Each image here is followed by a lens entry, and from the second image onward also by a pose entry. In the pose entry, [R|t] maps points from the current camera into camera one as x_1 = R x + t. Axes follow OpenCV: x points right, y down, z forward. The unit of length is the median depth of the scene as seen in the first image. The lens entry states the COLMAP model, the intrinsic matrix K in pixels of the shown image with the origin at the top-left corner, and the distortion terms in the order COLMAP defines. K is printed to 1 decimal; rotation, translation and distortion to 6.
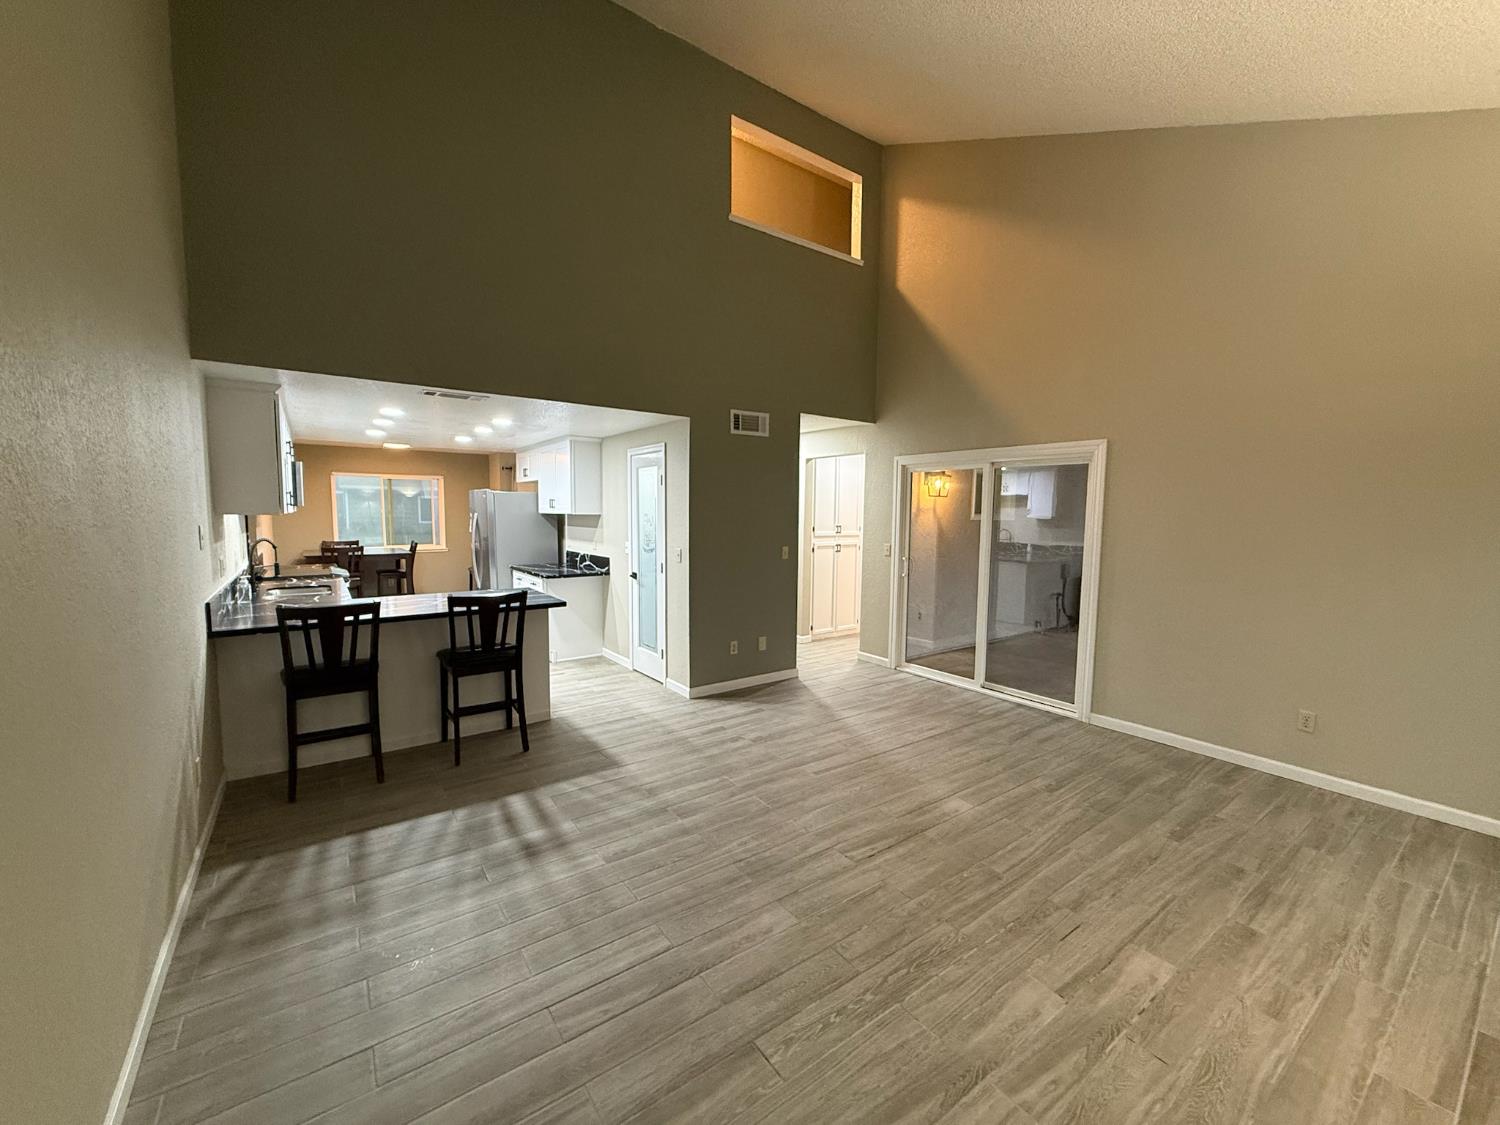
lens RADIAL K [[597.2, 0, 749.0], [0, 597.2, 561.2], [0, 0, 1]] dist [-0.000772, 0.000622]
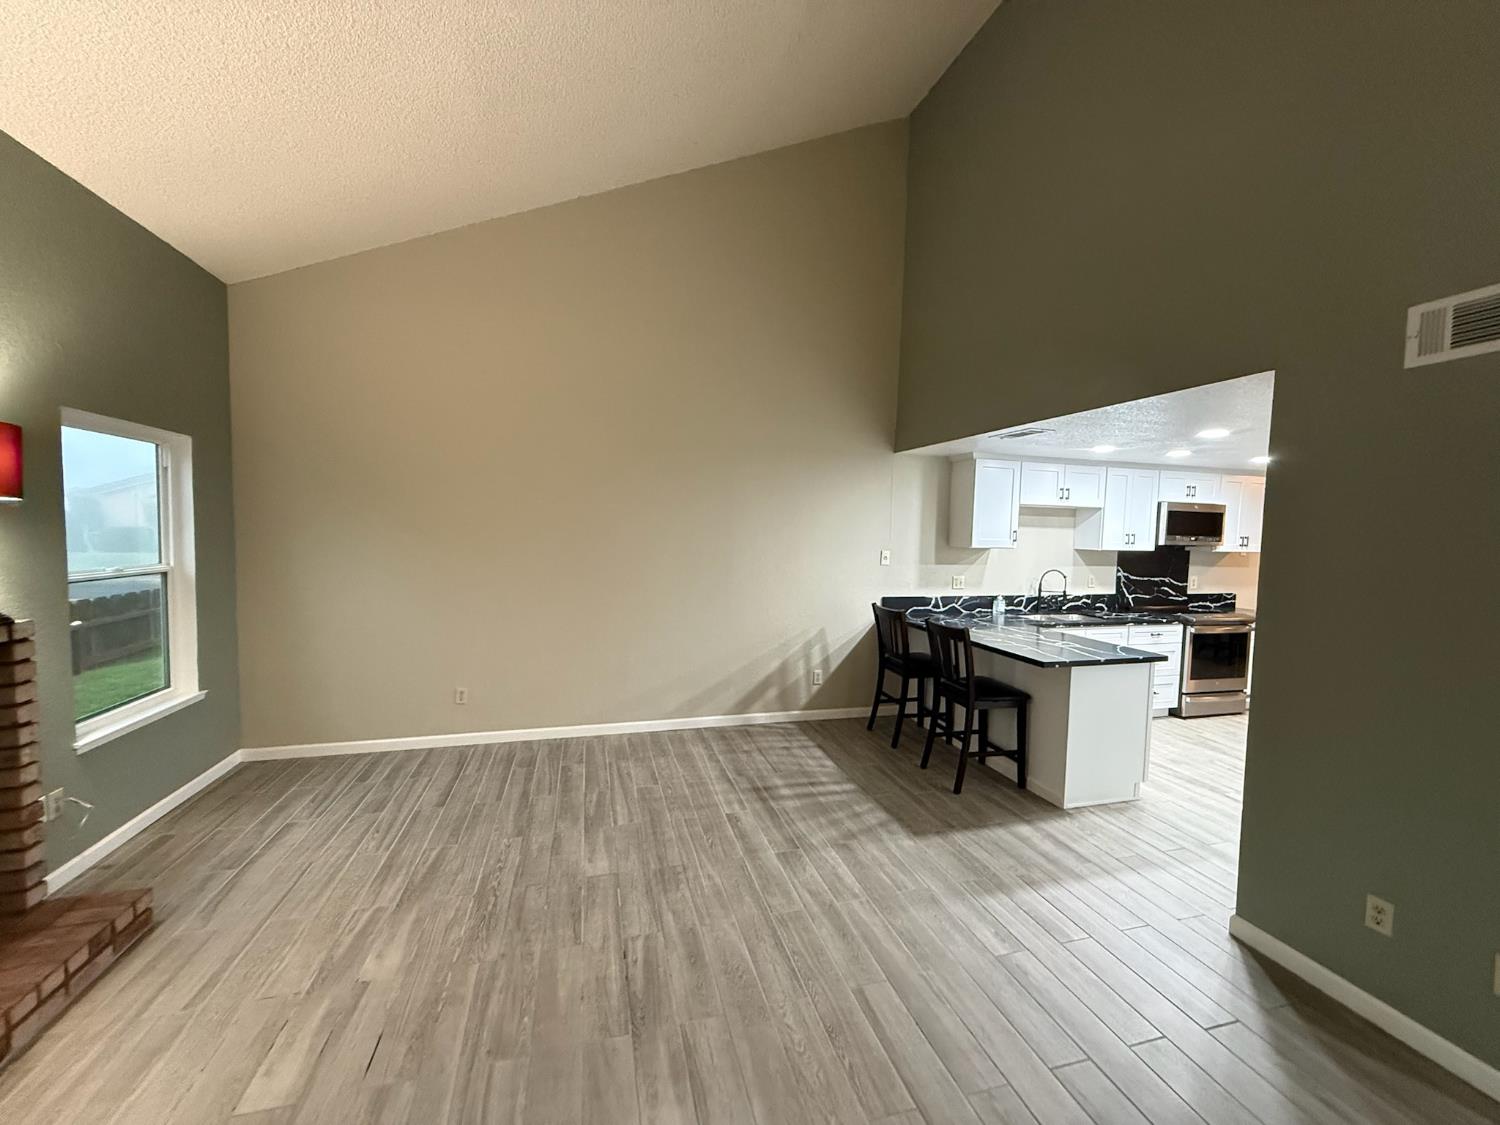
lens RADIAL K [[597.2, 0, 749.0], [0, 597.2, 561.2], [0, 0, 1]] dist [-0.000772, 0.000622]
pose [[-0.347372, 0.036579, -0.937014, 0.712719], [-0.105475, 0.991374, 0.077803, -0.106722], [0.931777, 0.125858, -0.340517, 1.081161]]
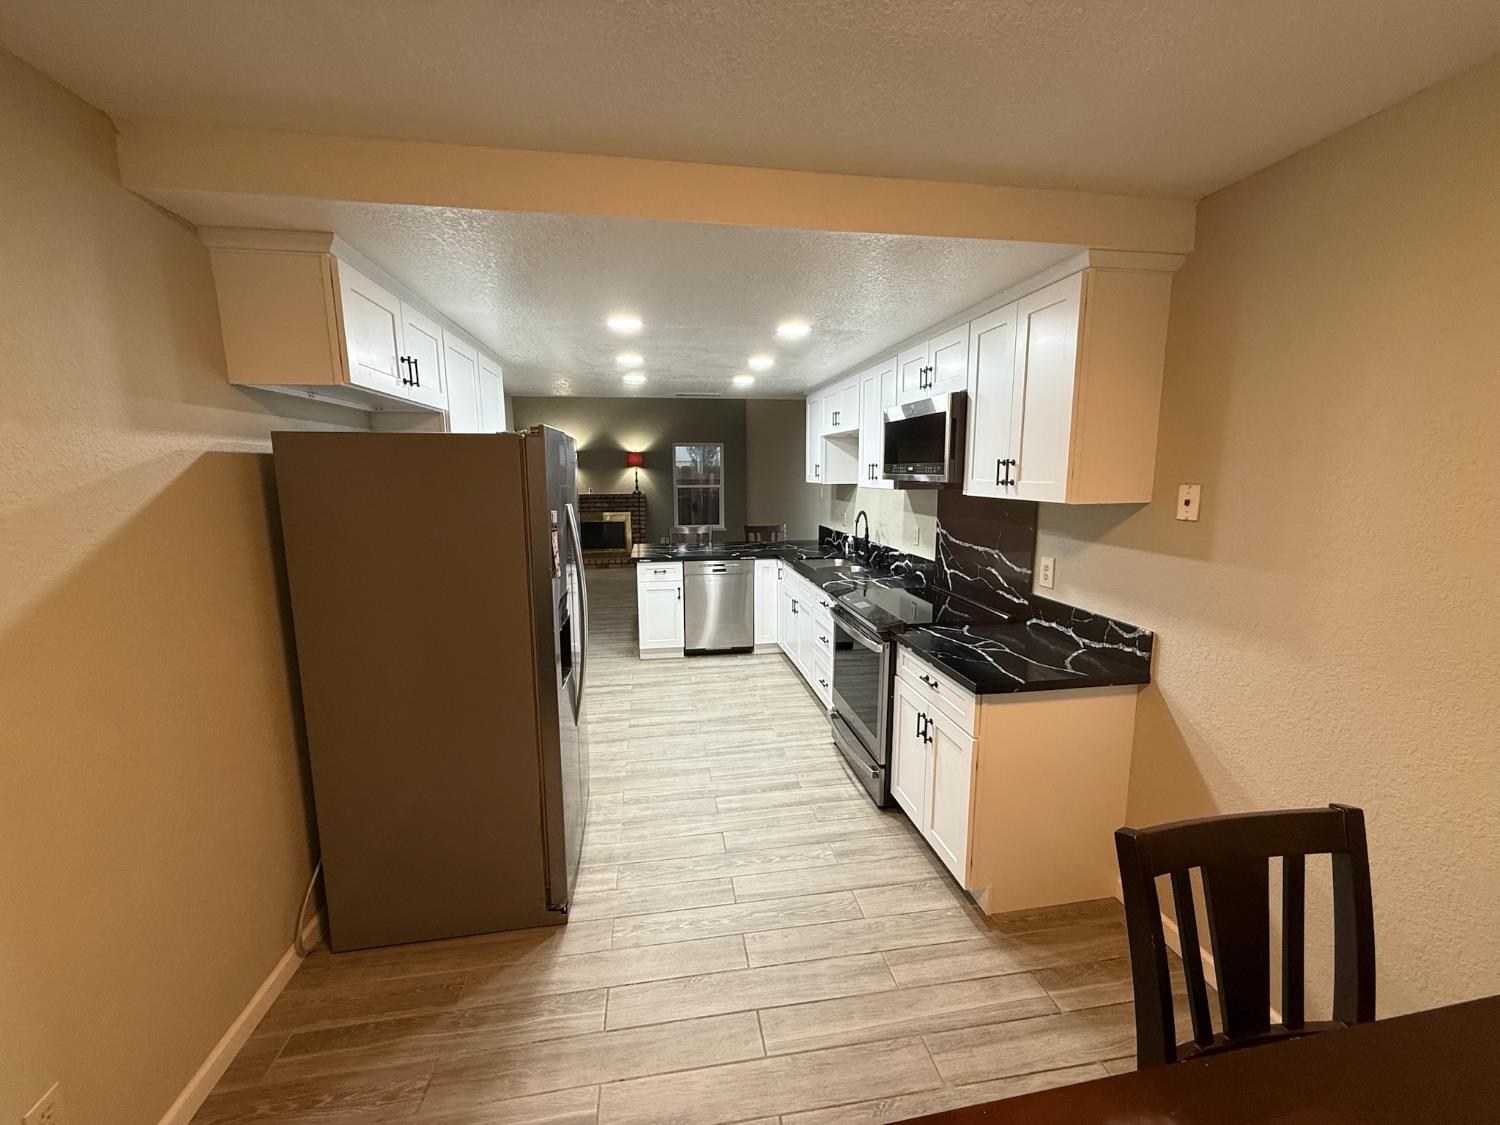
lens RADIAL K [[597.2, 0, 749.0], [0, 597.2, 561.2], [0, 0, 1]] dist [-0.000772, 0.000622]
pose [[-0.892970, -0.075085, 0.443809, -1.400610], [0.033686, 0.972076, 0.232238, -0.247145], [-0.448854, 0.222332, -0.865505, 2.535072]]
